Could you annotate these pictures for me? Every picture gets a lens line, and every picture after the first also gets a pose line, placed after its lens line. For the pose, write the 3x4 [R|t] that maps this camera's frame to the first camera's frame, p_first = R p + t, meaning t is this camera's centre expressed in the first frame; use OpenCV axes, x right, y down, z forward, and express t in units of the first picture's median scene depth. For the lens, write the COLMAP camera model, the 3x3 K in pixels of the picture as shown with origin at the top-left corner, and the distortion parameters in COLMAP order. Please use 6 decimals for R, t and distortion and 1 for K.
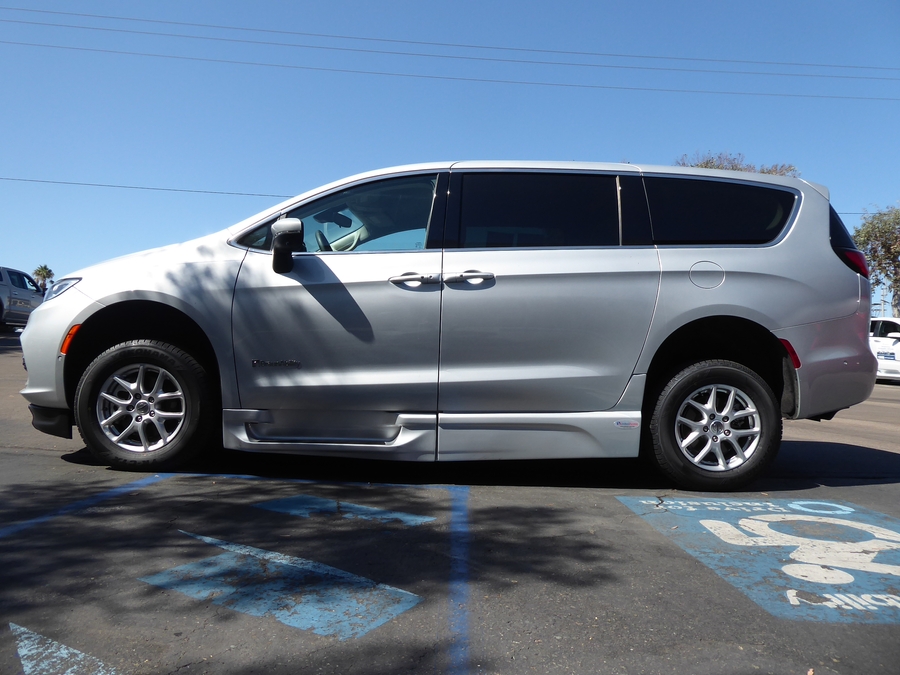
lens RADIAL K [[613.2, 0, 447.9], [0, 613.2, 337.0], [0, 0, 1]] dist [-0.007667, -0.008956]
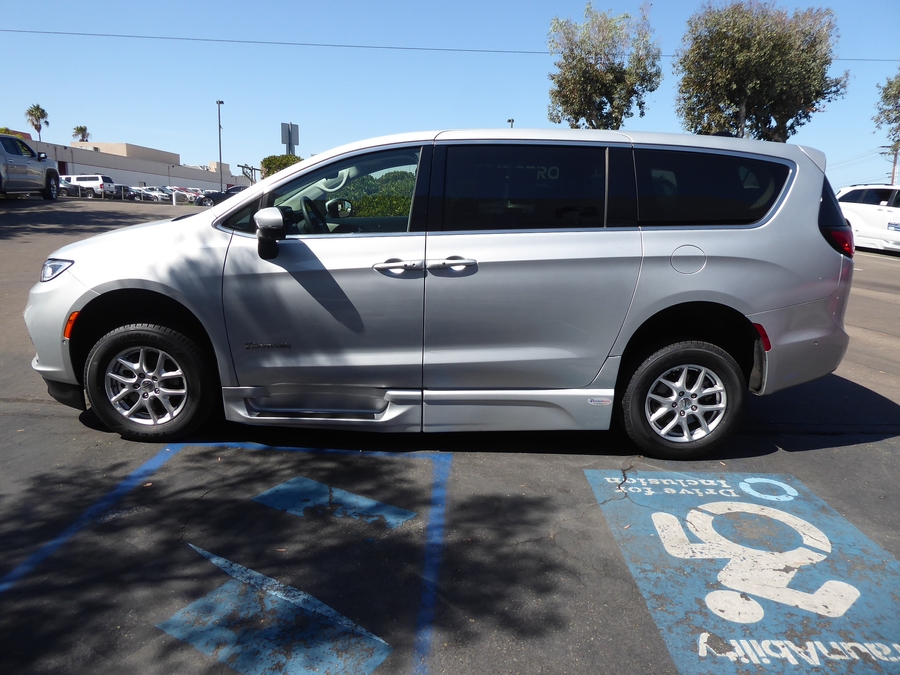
lens RADIAL K [[613.2, 0, 449.9], [0, 613.2, 322.9], [0, 0, 1]] dist [-0.007667, -0.008956]
pose [[0.999904, -0.000134, -0.013864, 0.045428], [0.003382, 0.972108, 0.234509, -0.240575], [0.013446, -0.234534, 0.972015, -0.009076]]
